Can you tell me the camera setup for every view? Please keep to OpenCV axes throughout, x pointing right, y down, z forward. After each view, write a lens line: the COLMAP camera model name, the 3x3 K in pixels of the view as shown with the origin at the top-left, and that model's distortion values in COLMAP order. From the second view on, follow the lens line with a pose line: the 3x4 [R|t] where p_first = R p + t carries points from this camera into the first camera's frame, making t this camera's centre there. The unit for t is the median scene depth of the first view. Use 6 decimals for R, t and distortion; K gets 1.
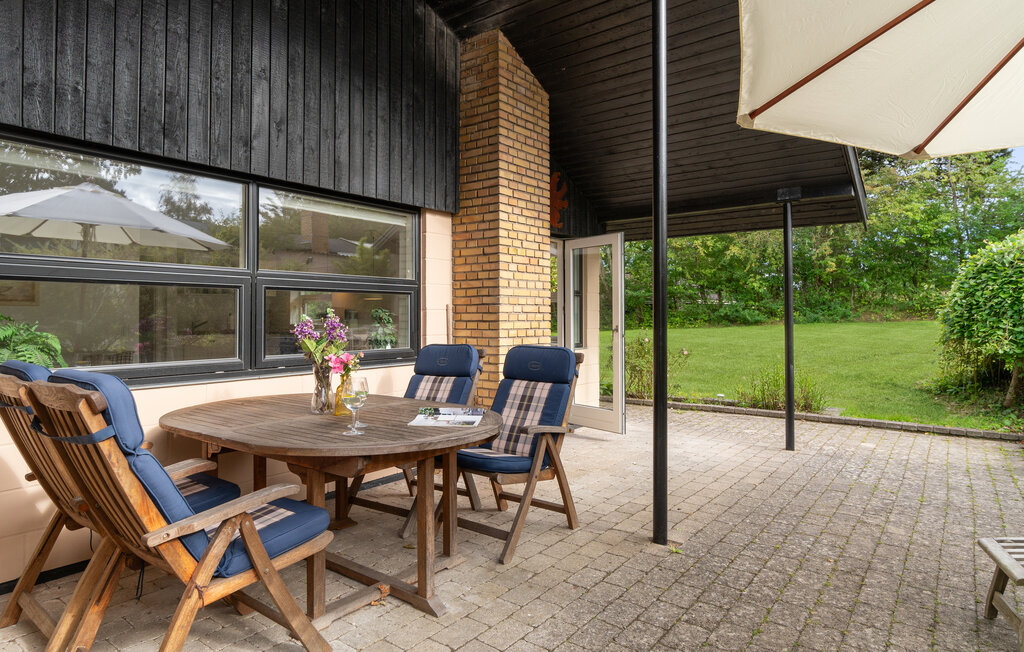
lens RADIAL K [[587.0, 0, 513.3], [0, 587.0, 310.6], [0, 0, 1]] dist [-0.000340, -0.000613]
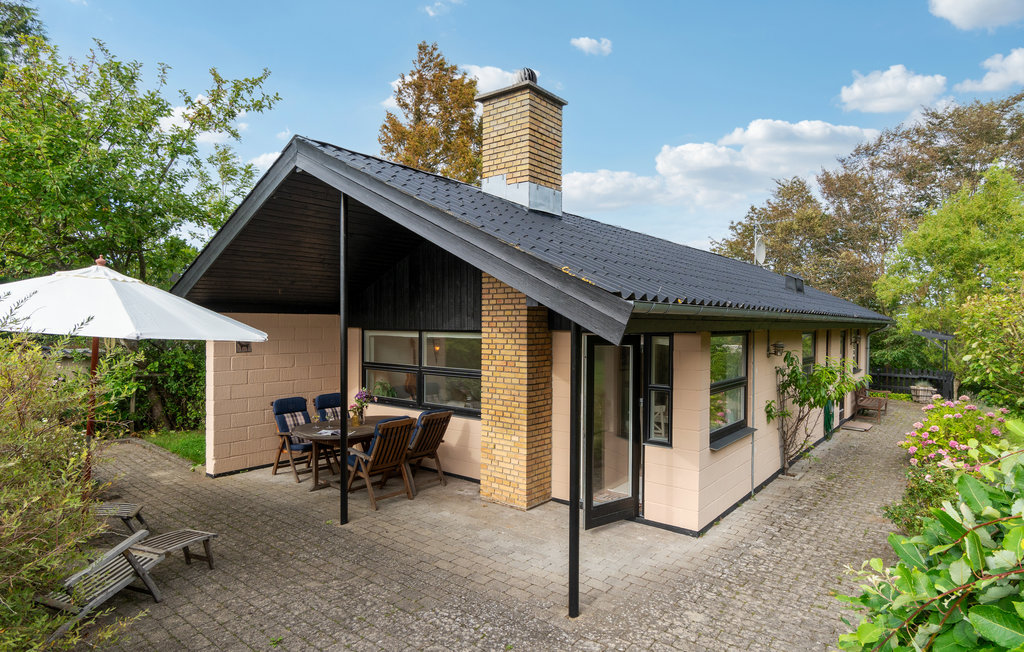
lens RADIAL K [[574.8, 0, 526.5], [0, 574.8, 338.9], [0, 0, 1]] dist [0.000518, -0.001737]
pose [[-0.006469, 0.031799, -0.999473, 1.445095], [0.002390, 0.999492, 0.031784, -0.193022], [0.999976, -0.002184, -0.006542, 1.085371]]
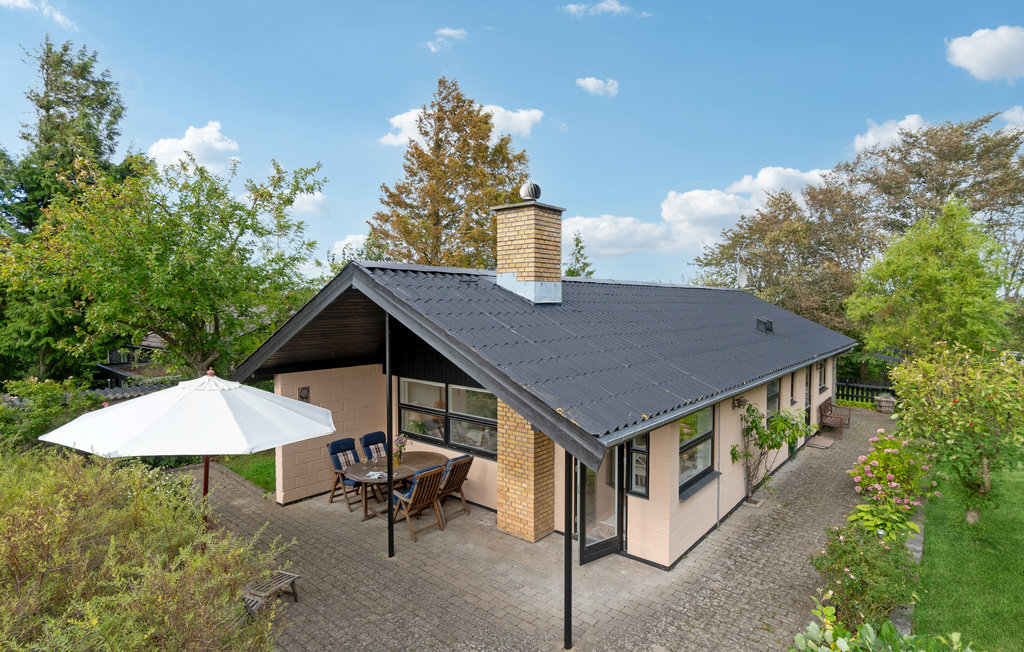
lens RADIAL K [[534.3, 0, 524.1], [0, 534.3, 328.7], [0, 0, 1]] dist [-0.007997, 0.000792]
pose [[-0.031120, 0.052555, -0.998133, 1.653769], [0.009326, 0.998588, 0.052288, -0.468333], [0.999472, -0.007681, -0.031566, 1.101029]]
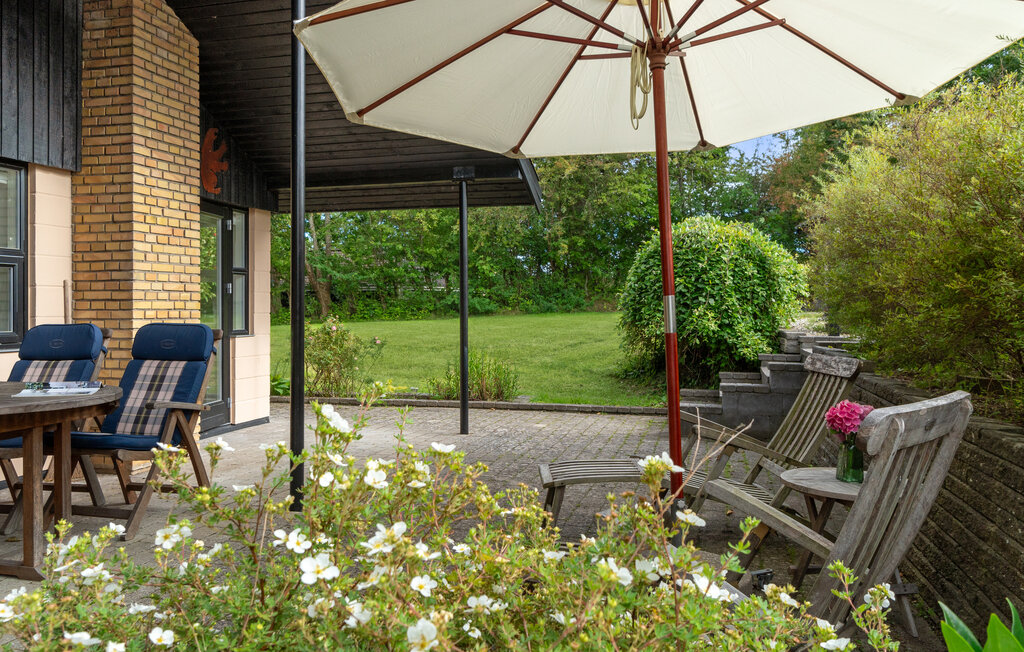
lens RADIAL K [[794.0, 0, 514.5], [0, 794.0, 304.1], [0, 0, 1]] dist [-0.002051, 0.002929]
pose [[0.924166, 0.001457, 0.381989, 0.047522], [-0.002635, 0.999993, 0.002562, 0.019131], [-0.381982, -0.003374, 0.924163, -0.289506]]
